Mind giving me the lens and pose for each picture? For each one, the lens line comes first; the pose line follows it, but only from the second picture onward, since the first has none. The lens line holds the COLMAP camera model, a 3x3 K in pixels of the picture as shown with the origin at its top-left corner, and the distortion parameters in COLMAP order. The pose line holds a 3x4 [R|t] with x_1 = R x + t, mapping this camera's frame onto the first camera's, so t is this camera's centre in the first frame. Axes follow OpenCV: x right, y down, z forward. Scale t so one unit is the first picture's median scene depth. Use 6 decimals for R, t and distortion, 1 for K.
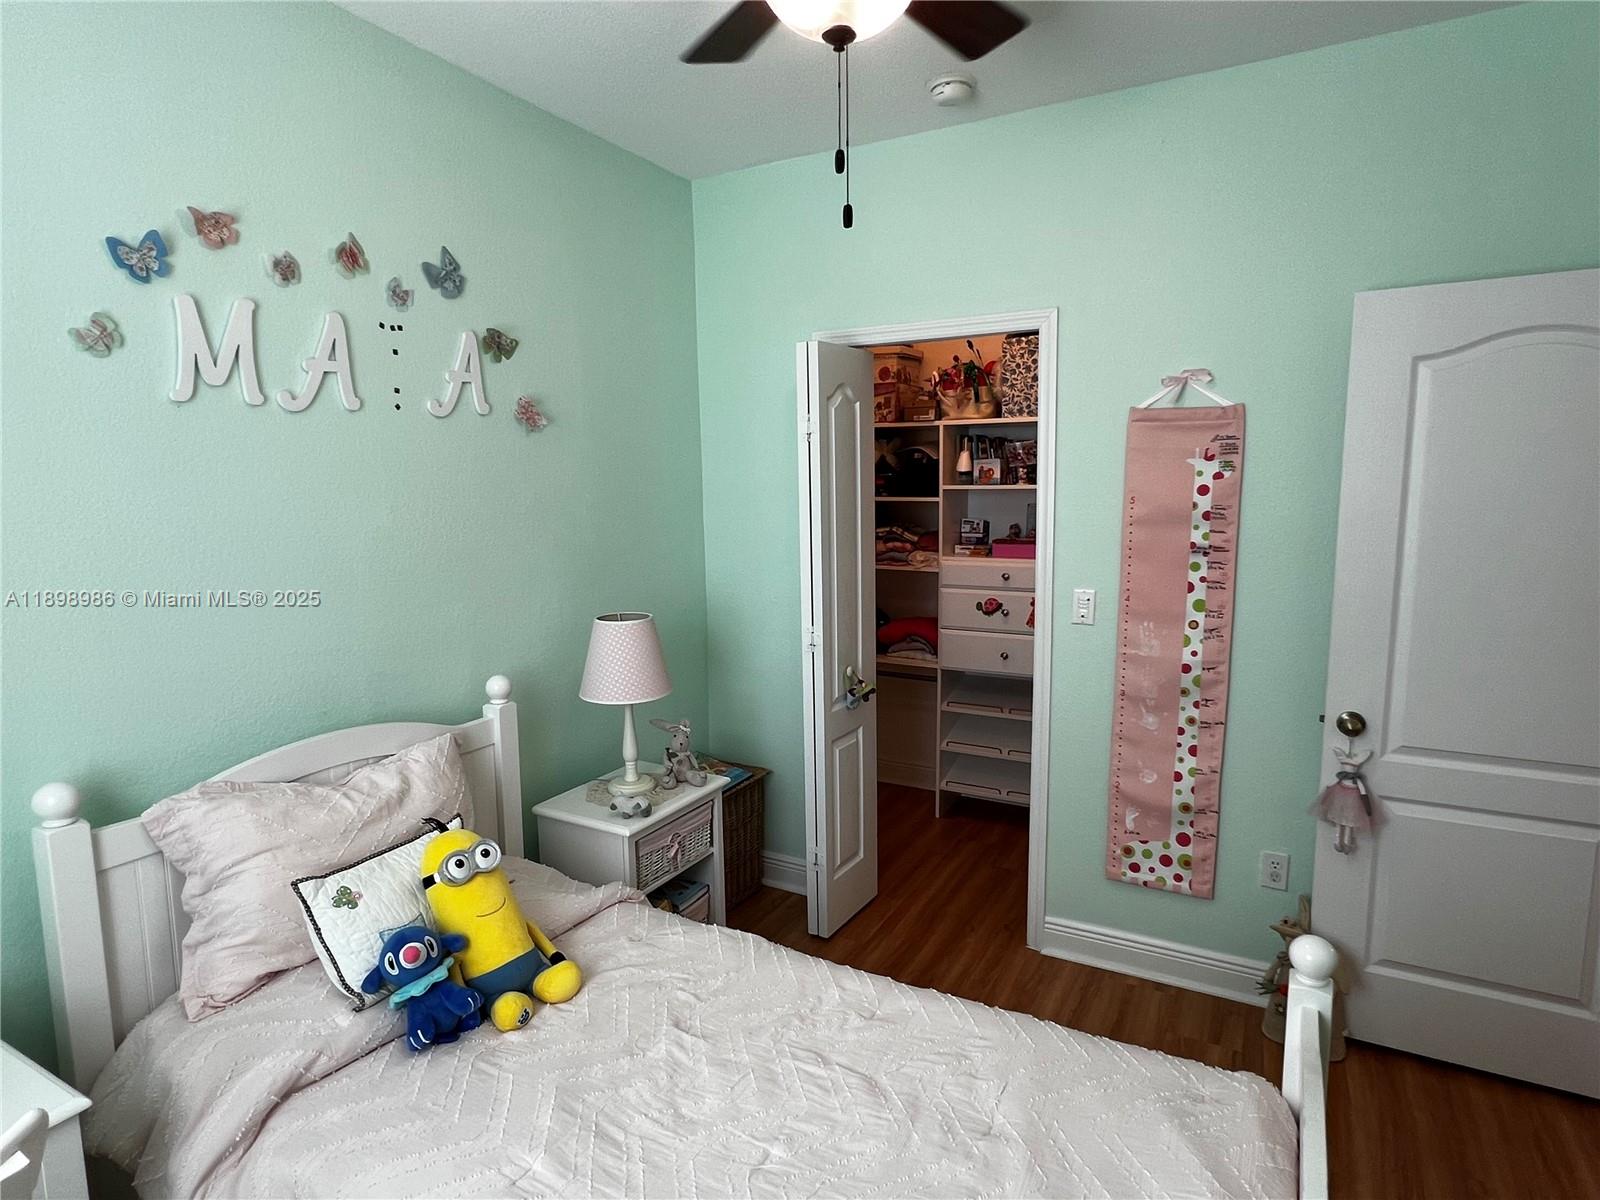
lens RADIAL K [[886.2, 0, 800.0], [0, 886.2, 600.0], [0, 0, 1]] dist [0.003462, 0.001233]
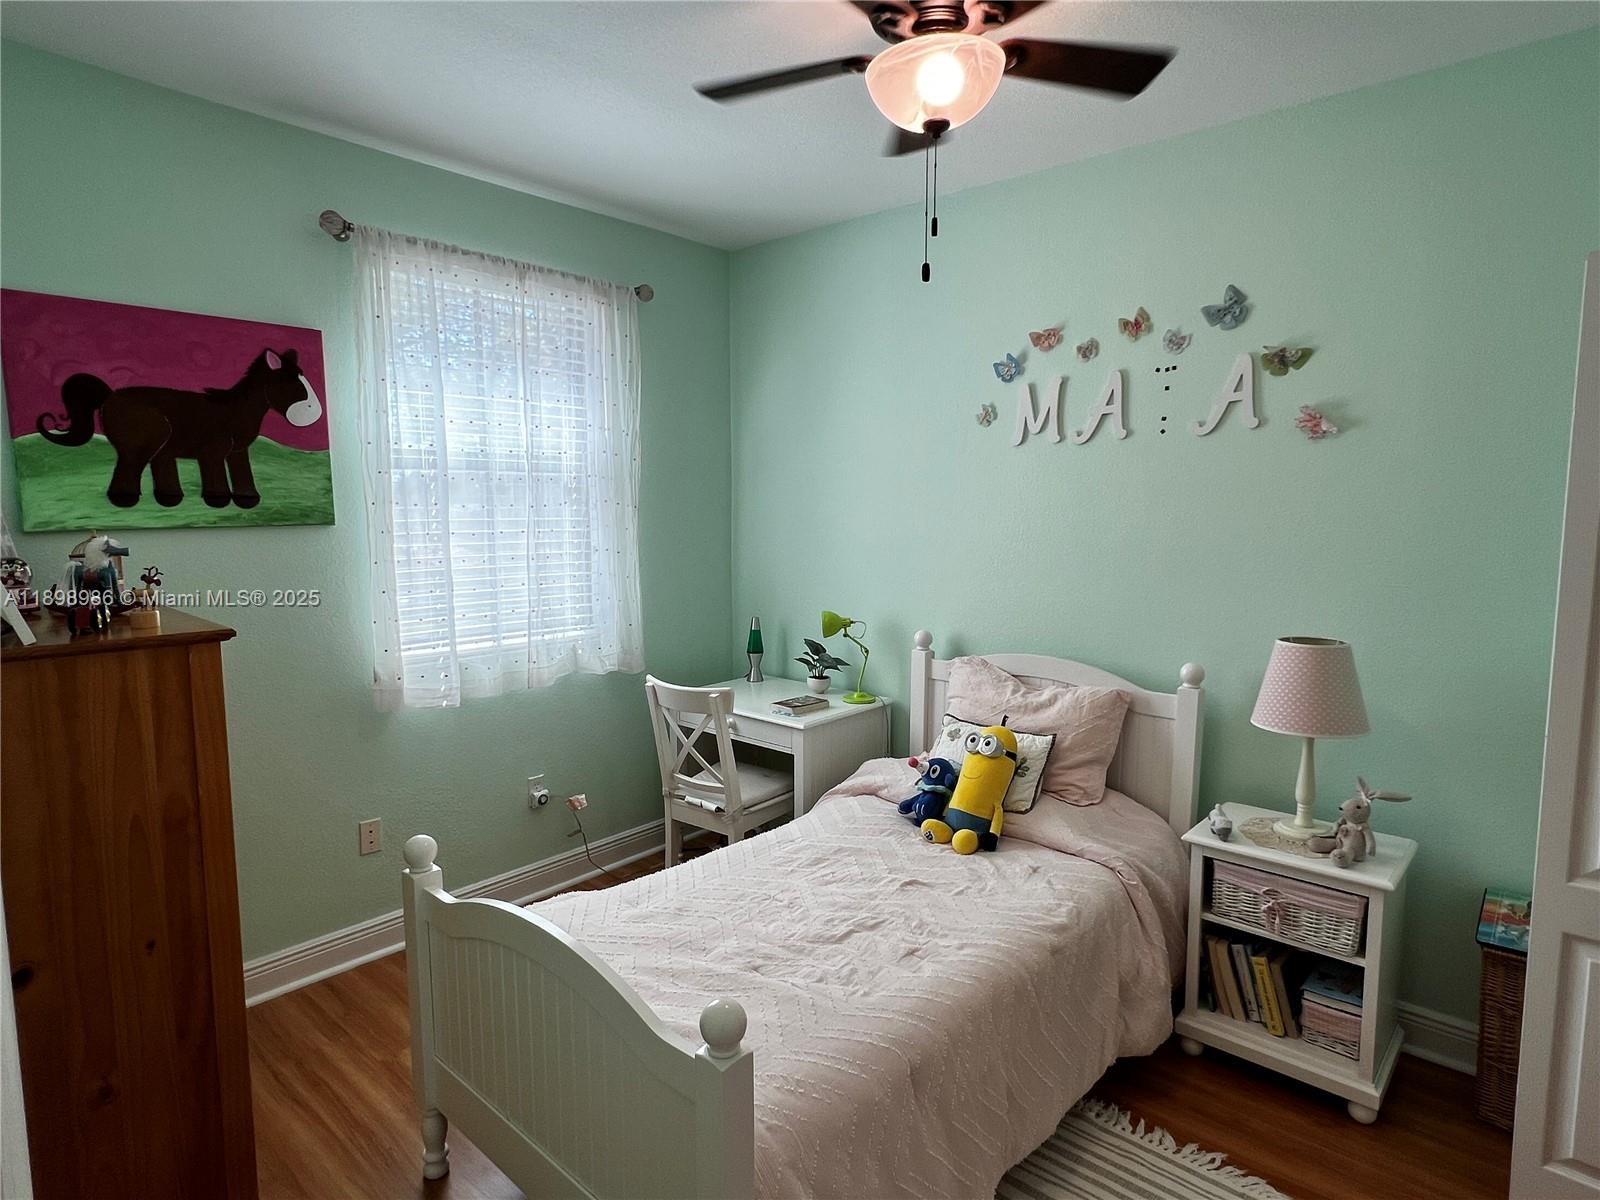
lens RADIAL K [[886.2, 0, 800.0], [0, 886.2, 600.0], [0, 0, 1]] dist [0.003462, 0.001233]
pose [[-0.213320, 0.117135, -0.969935, 0.970969], [-0.130840, 0.980418, 0.147177, -0.107066], [0.968181, 0.158302, -0.193817, 0.831741]]
